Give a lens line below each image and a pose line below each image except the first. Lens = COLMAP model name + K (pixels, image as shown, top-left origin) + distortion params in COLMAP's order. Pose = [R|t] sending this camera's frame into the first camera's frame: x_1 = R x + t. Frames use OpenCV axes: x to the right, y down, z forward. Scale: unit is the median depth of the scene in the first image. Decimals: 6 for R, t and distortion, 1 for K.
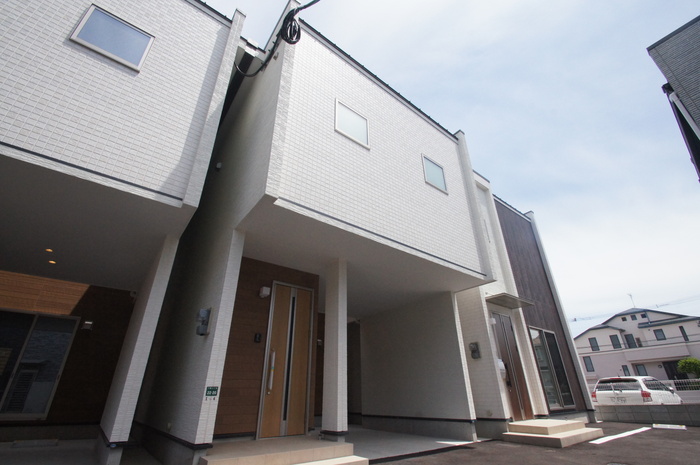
lens RADIAL K [[308.8, 0, 353.2], [0, 308.8, 245.8], [0, 0, 1]] dist [0.002651, -0.012082]
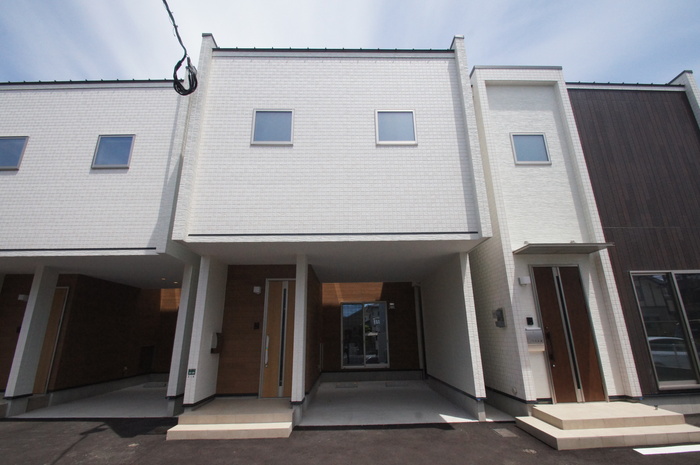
lens RADIAL K [[308.8, 0, 353.2], [0, 308.8, 245.8], [0, 0, 1]] dist [0.002651, -0.012082]
pose [[0.802036, -0.163427, -0.574482, 0.784398], [0.267681, 0.958186, 0.101128, -0.047345], [0.533933, -0.234887, 0.812246, 0.218145]]
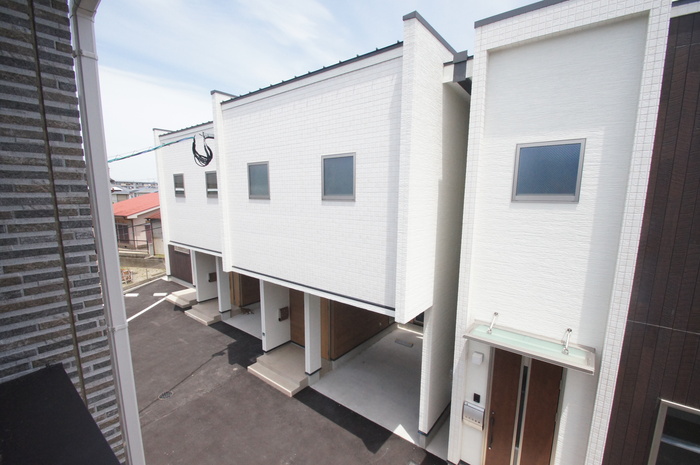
lens RADIAL K [[308.8, 0, 353.2], [0, 308.8, 245.8], [0, 0, 1]] dist [0.002651, -0.012082]
pose [[0.237292, 0.173650, -0.955792, 1.363183], [0.419735, 0.868984, 0.262085, -0.351132], [0.876079, -0.463370, 0.133316, 1.100843]]
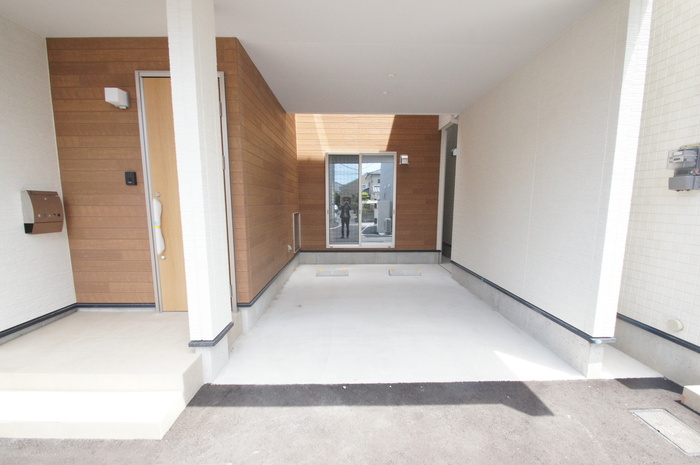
lens RADIAL K [[308.8, 0, 353.2], [0, 308.8, 245.8], [0, 0, 1]] dist [0.002651, -0.012082]
pose [[0.803331, 0.100303, -0.587025, 0.407447], [0.249259, 0.838590, 0.484393, 0.210125], [0.540860, -0.535449, 0.648664, 0.719395]]
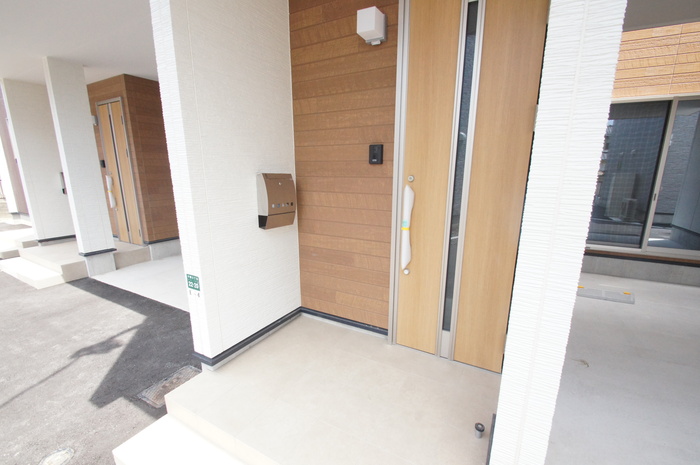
lens RADIAL K [[308.8, 0, 353.2], [0, 308.8, 245.8], [0, 0, 1]] dist [0.002651, -0.012082]
pose [[0.390956, 0.235113, -0.889874, 0.085700], [0.398287, 0.828400, 0.393854, 0.209765], [0.829772, -0.508404, 0.230225, 0.762029]]
